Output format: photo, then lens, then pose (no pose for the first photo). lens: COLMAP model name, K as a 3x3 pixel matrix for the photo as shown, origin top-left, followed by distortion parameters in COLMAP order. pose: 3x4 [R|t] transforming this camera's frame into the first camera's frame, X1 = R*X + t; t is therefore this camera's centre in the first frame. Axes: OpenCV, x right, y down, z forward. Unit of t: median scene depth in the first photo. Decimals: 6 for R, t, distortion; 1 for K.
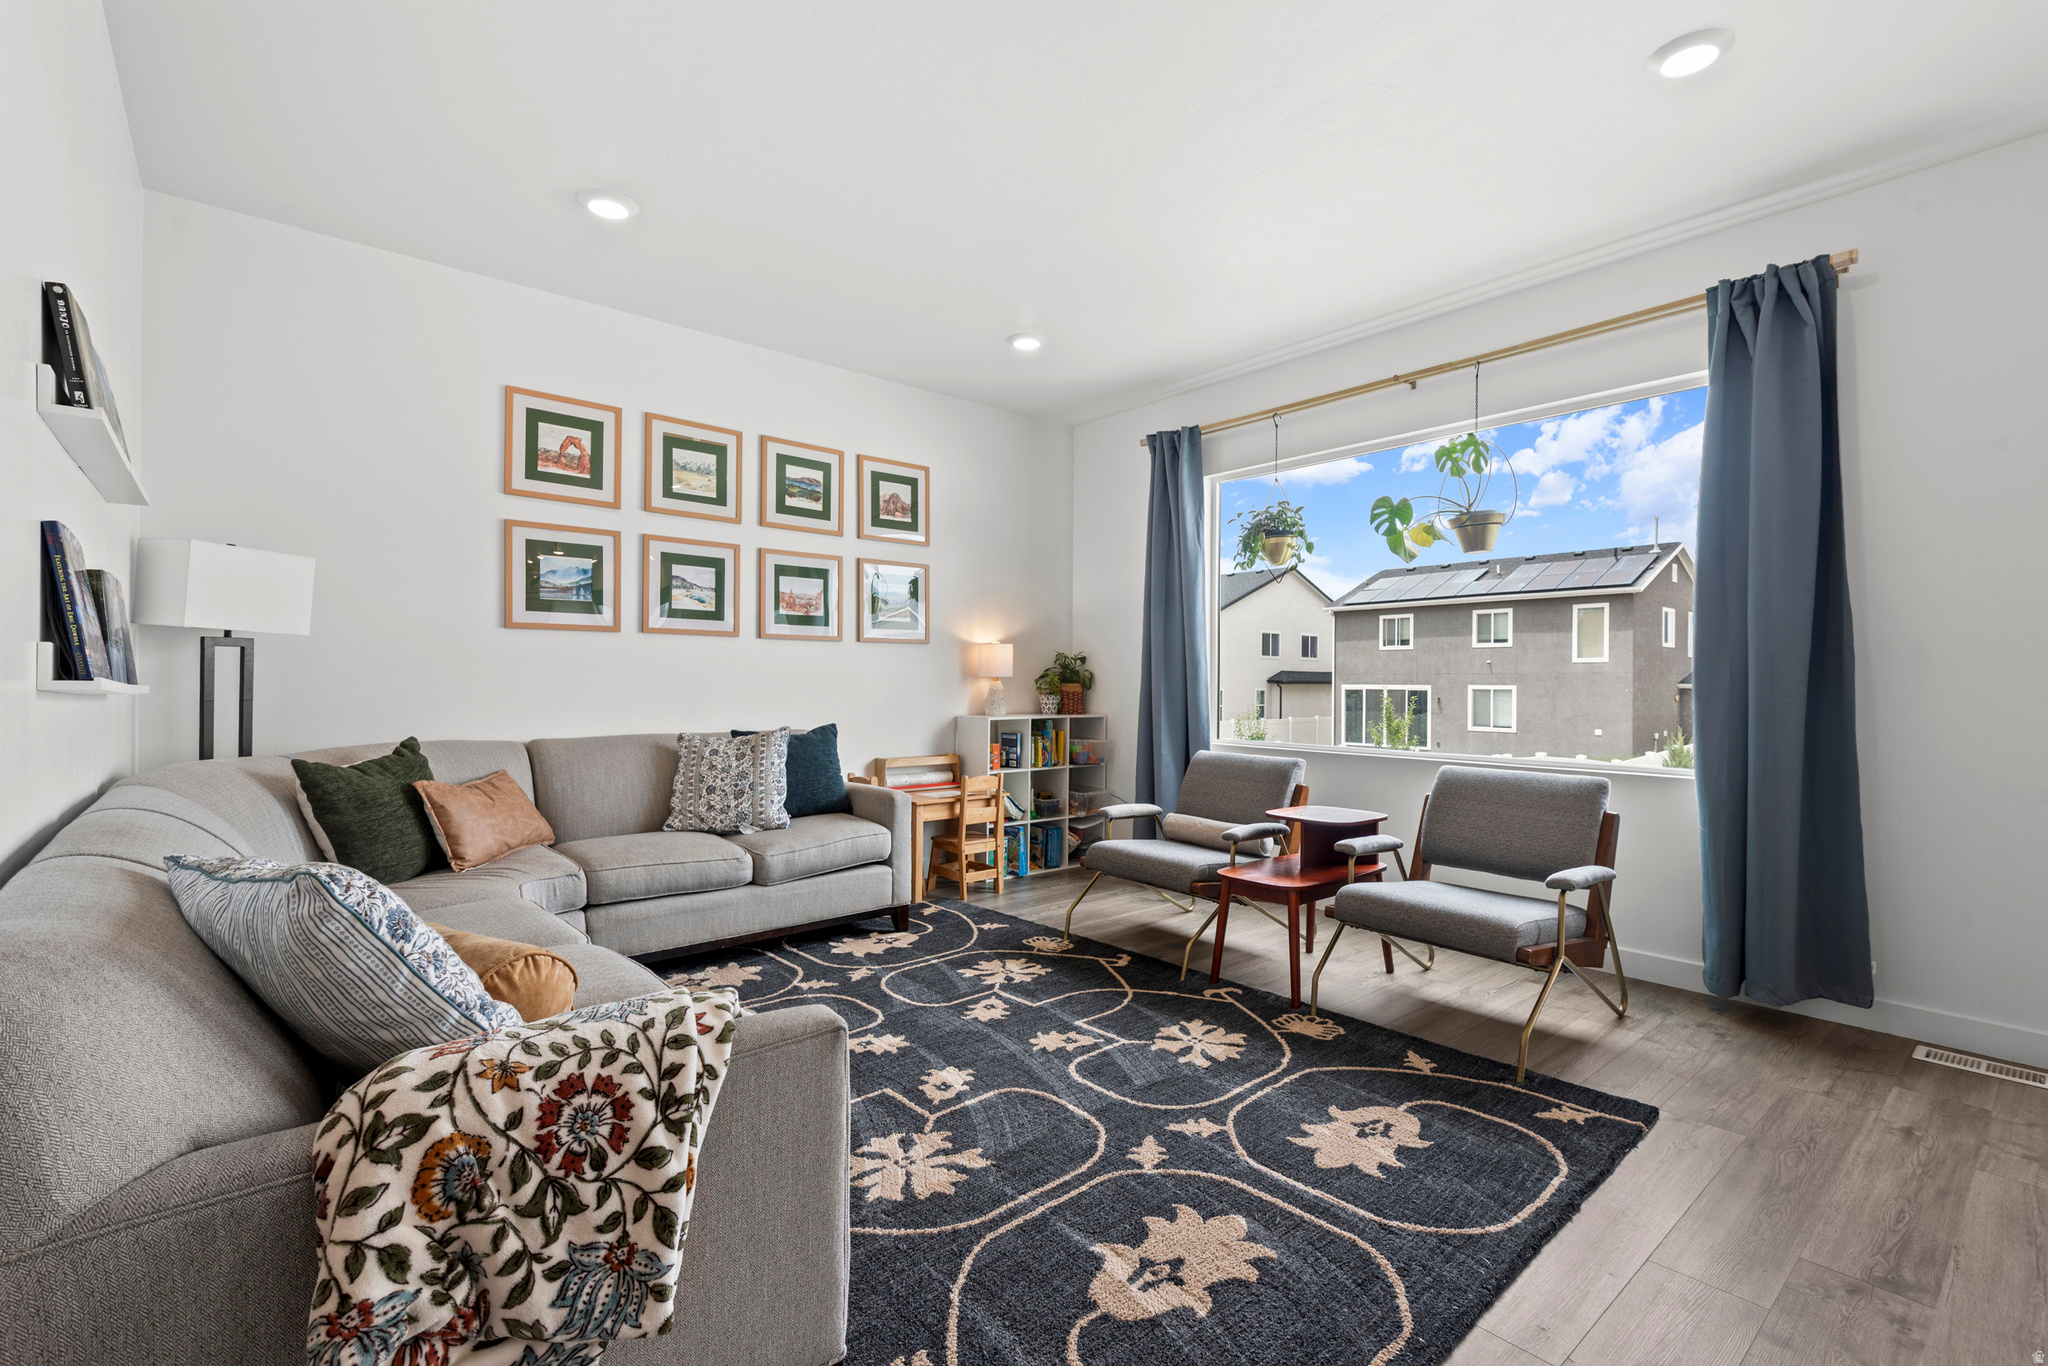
lens RADIAL K [[909.3, 0, 1027.8], [0, 909.3, 678.0], [0, 0, 1]] dist [0.021052, -0.007325]
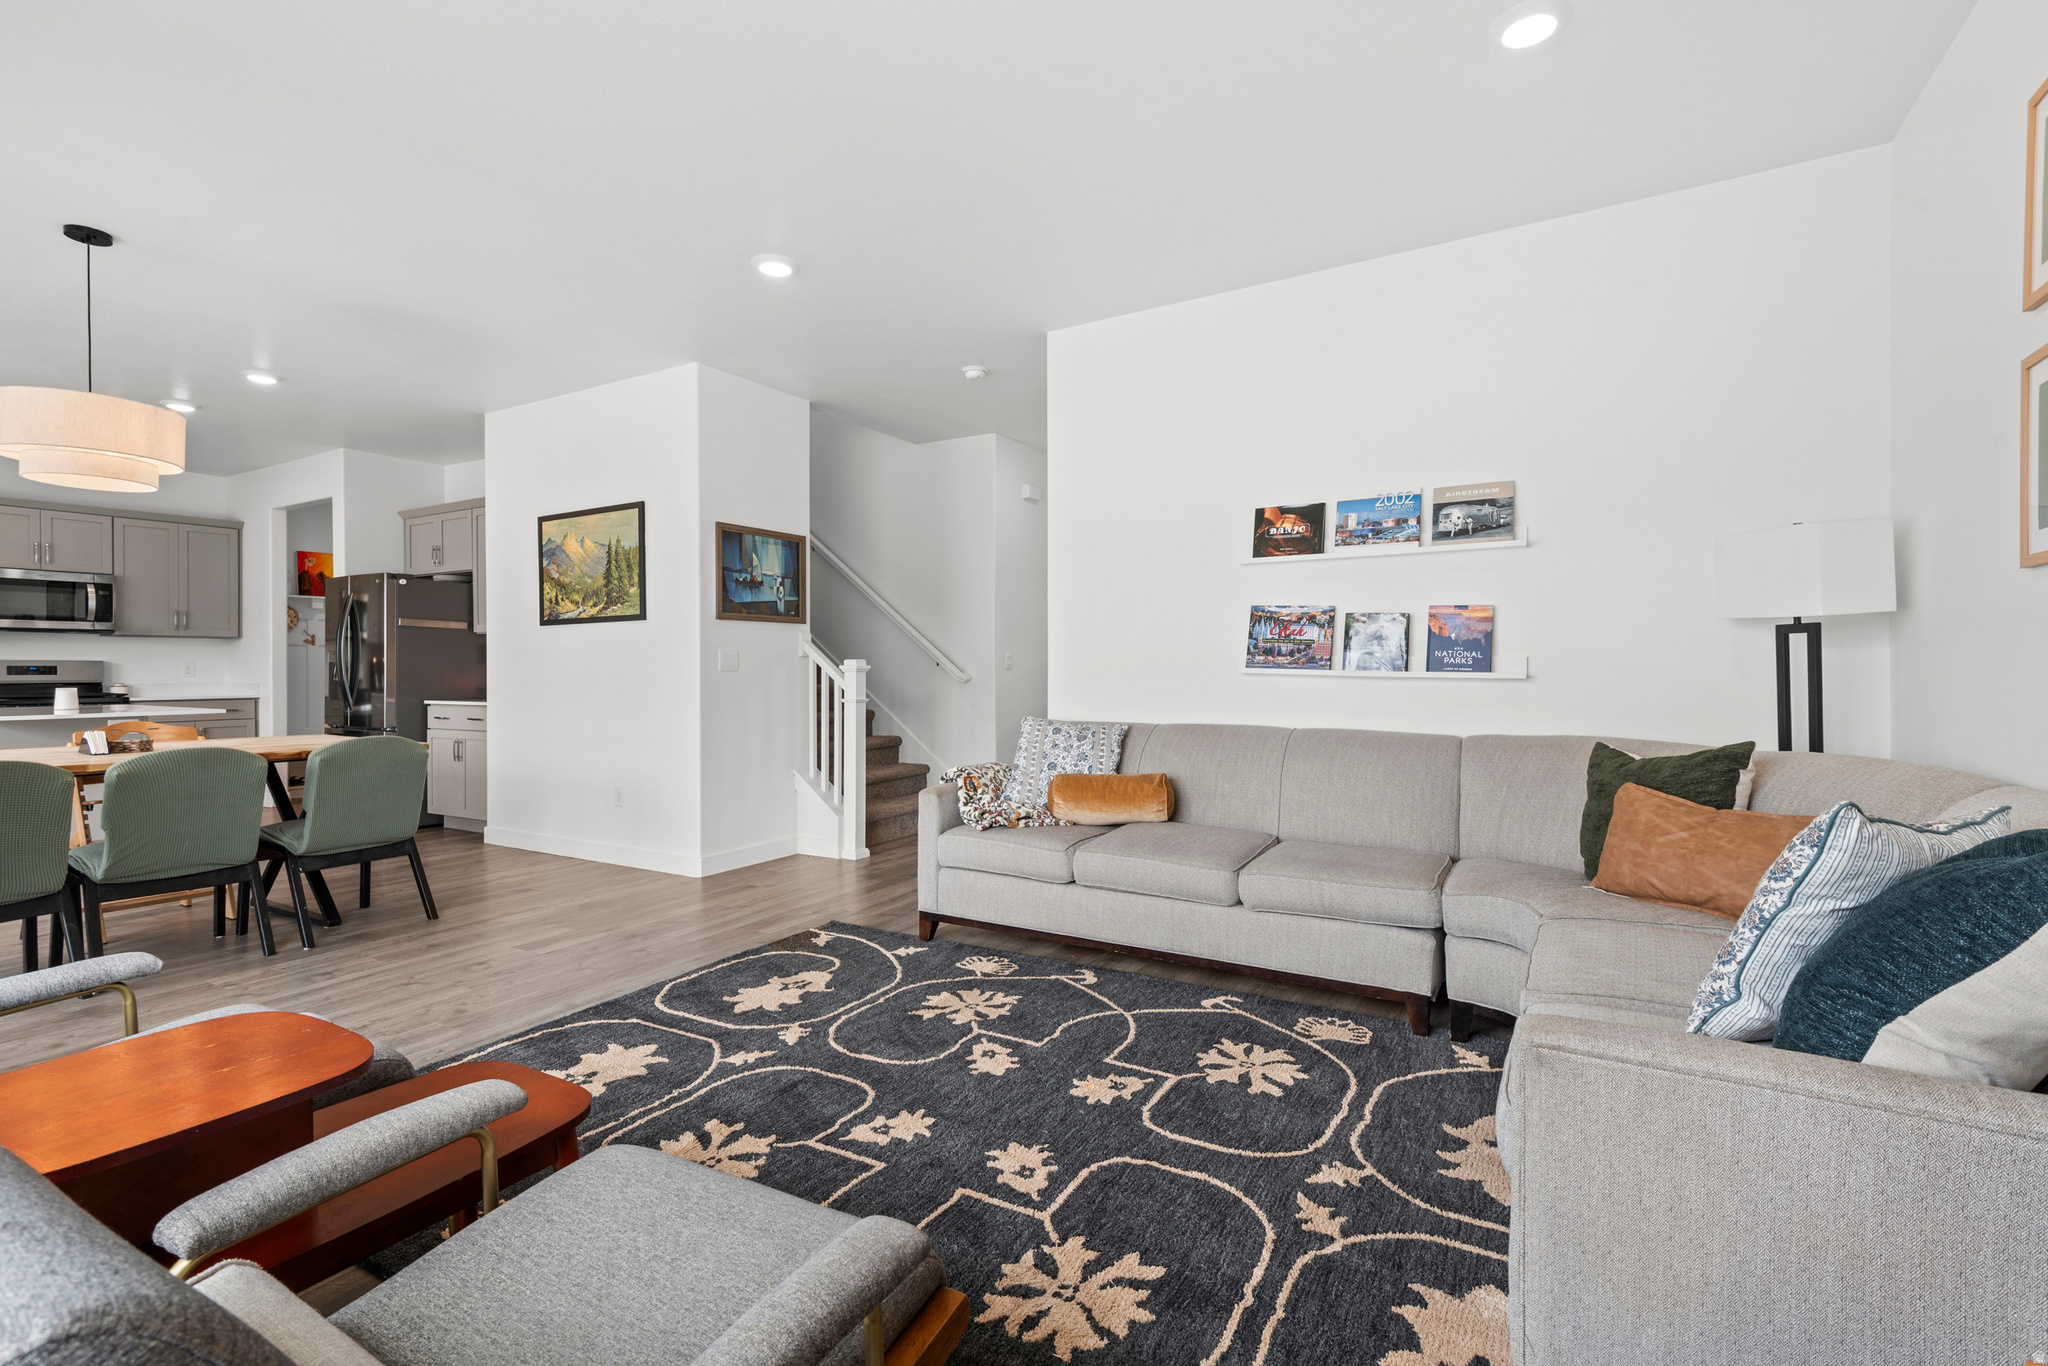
lens RADIAL K [[909.3, 0, 1044.4], [0, 909.3, 676.0], [0, 0, 1]] dist [0.021052, -0.007325]
pose [[-0.939433, -0.001937, -0.342727, 0.134521], [-0.002609, 0.999995, 0.001501, 0.007459], [0.342723, 0.002304, -0.939434, 1.295121]]
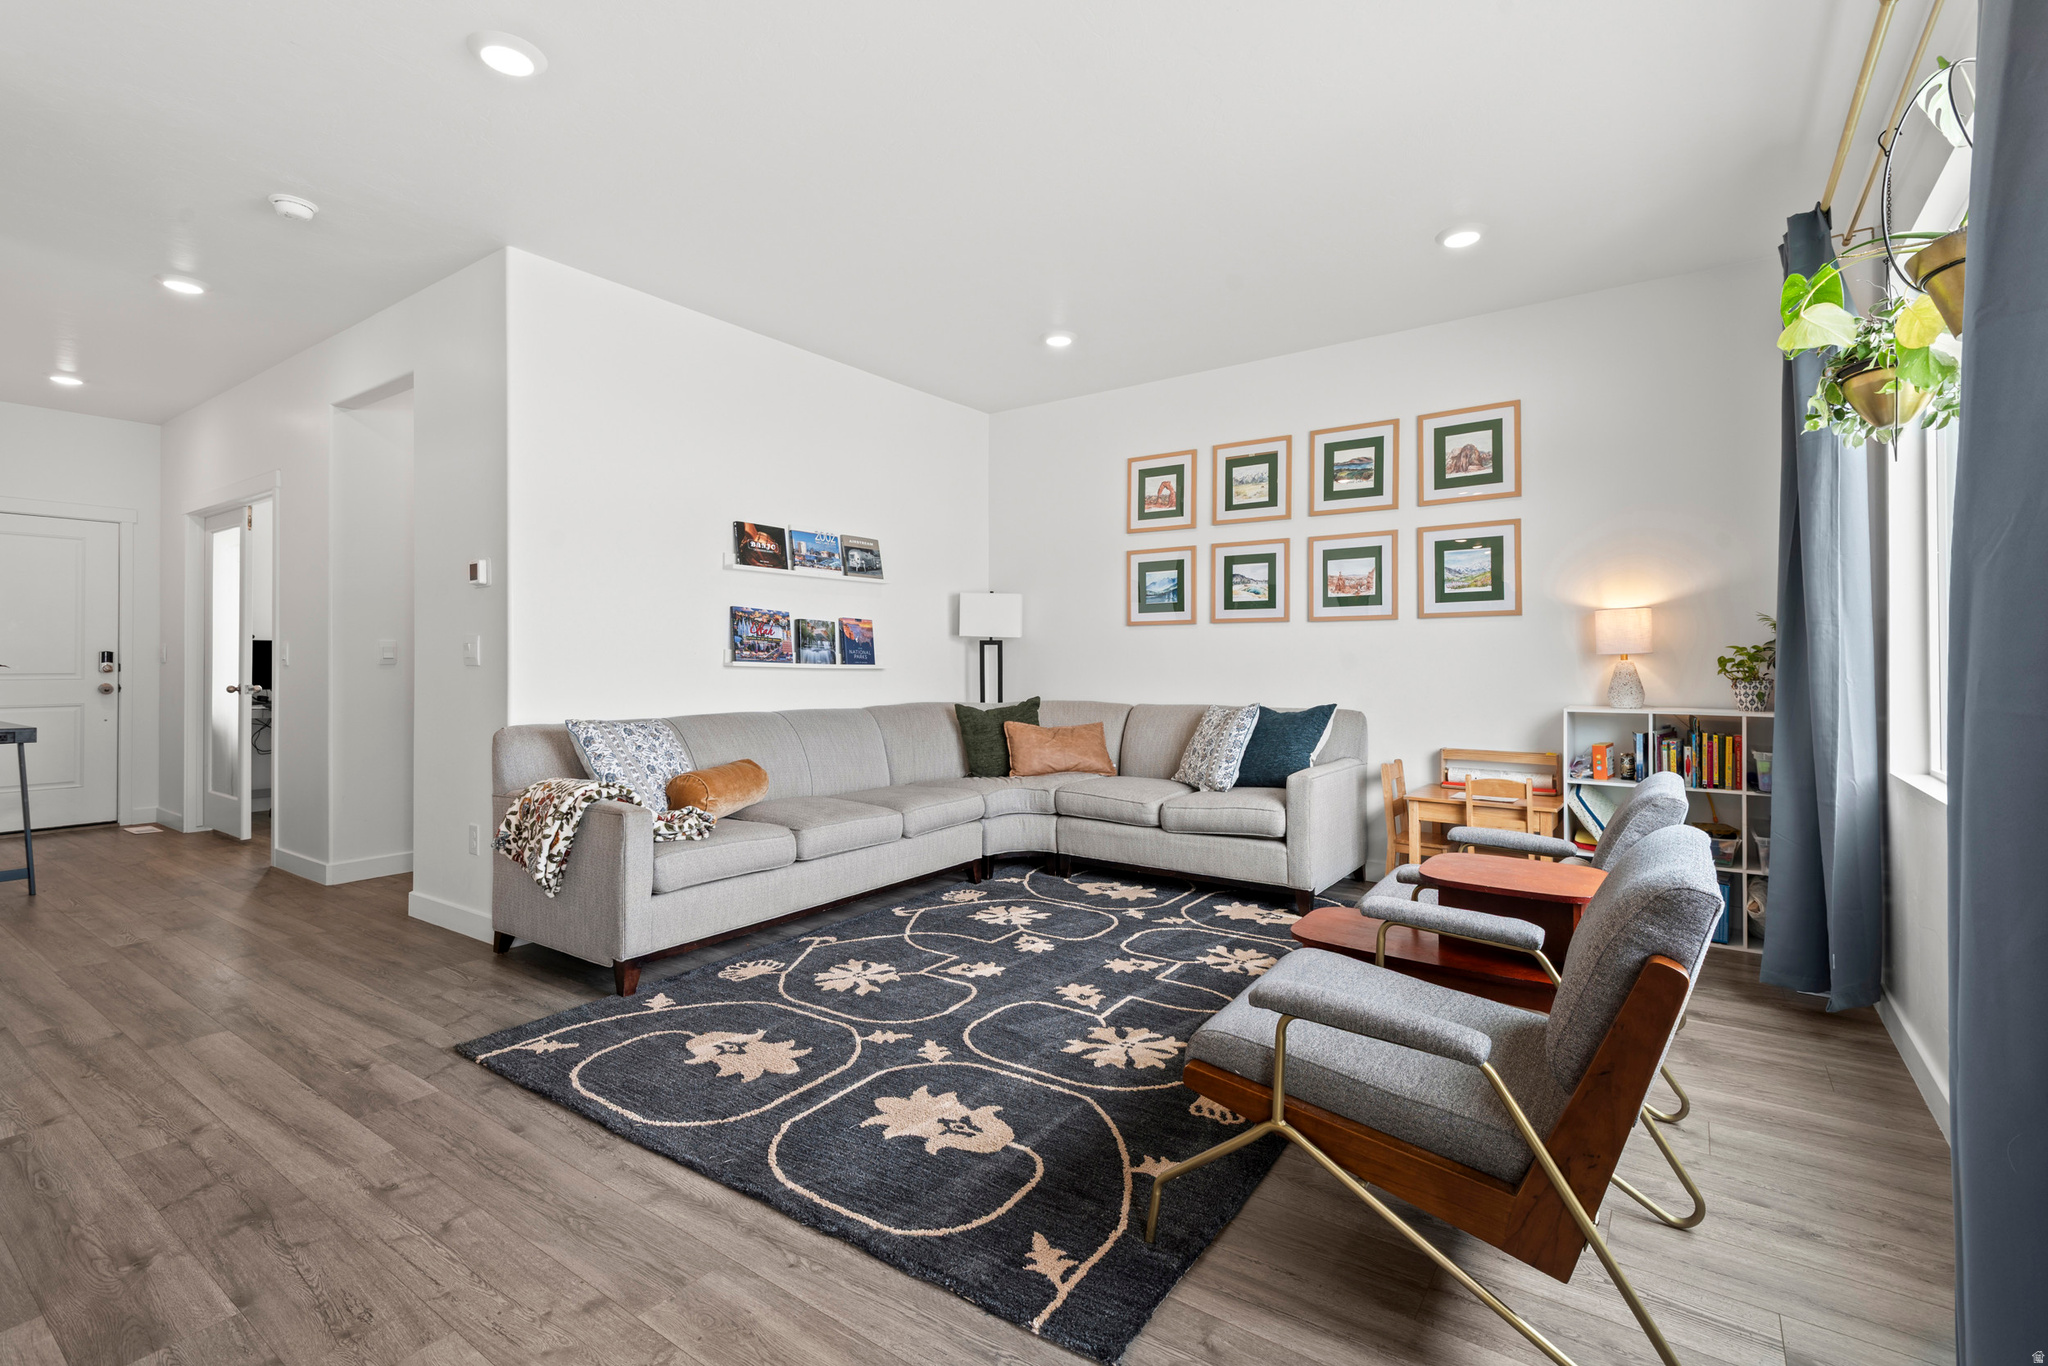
lens RADIAL K [[909.3, 0, 1037.4], [0, 909.3, 663.4], [0, 0, 1]] dist [0.021052, -0.007325]
pose [[0.253317, -0.004063, -0.967375, 0.777586], [0.006266, 0.999977, -0.002559, 0.006810], [0.967363, -0.005414, 0.253337, 0.494373]]
